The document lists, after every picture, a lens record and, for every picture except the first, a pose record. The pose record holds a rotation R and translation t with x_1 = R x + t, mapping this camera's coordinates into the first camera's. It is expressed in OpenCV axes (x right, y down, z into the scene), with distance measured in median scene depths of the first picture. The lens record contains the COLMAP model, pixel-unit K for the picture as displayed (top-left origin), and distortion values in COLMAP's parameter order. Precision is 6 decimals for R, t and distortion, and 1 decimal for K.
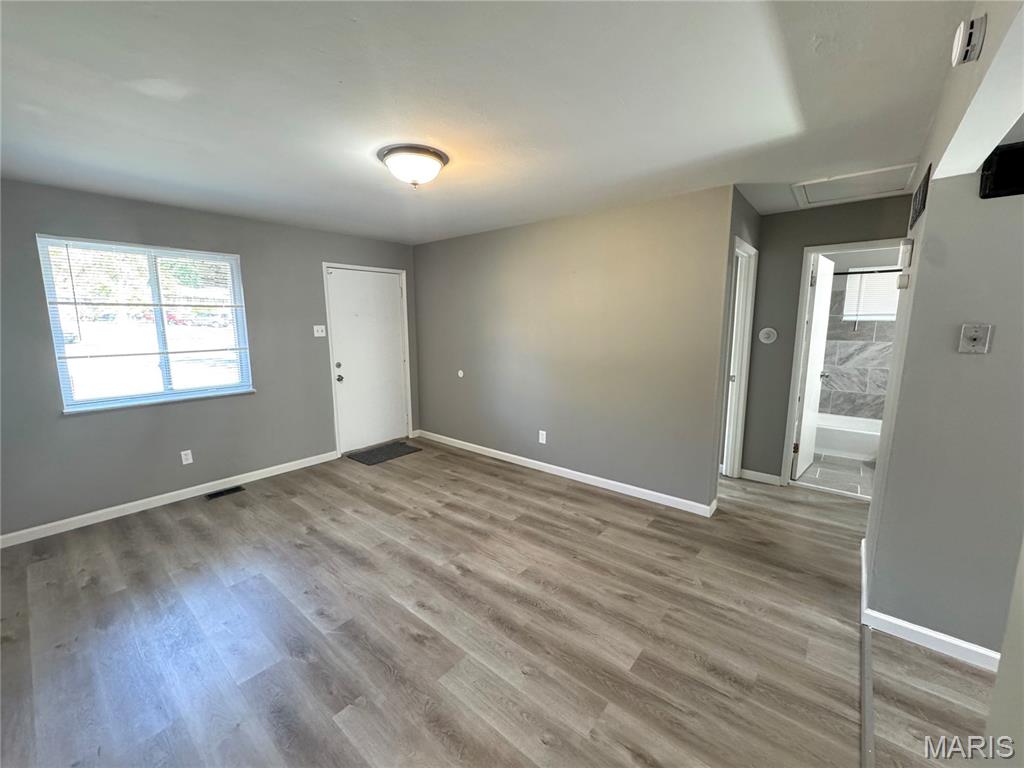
lens RADIAL K [[410.2, 0, 513.7], [0, 410.2, 382.4], [0, 0, 1]] dist [-0.000575, 0.000308]
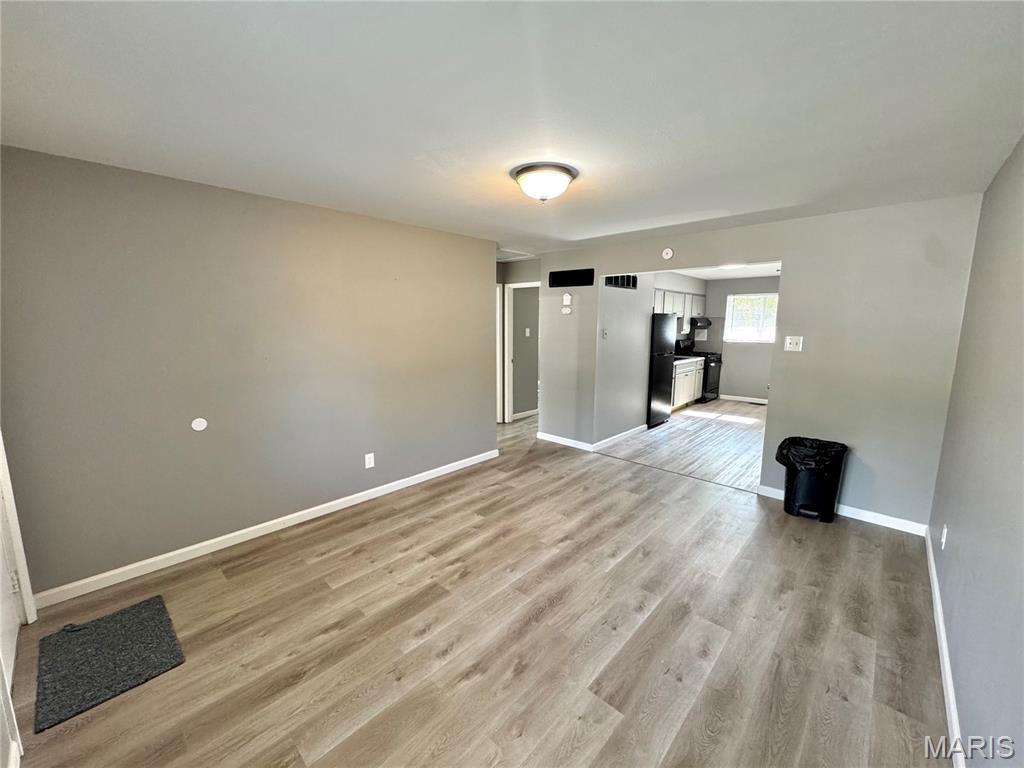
lens RADIAL K [[410.2, 0, 513.7], [0, 410.2, 382.4], [0, 0, 1]] dist [-0.000575, 0.000308]
pose [[0.059370, -0.144017, 0.987793, -0.975989], [0.146779, 0.980042, 0.134065, -0.133732], [-0.987386, 0.137027, 0.079324, 0.778937]]
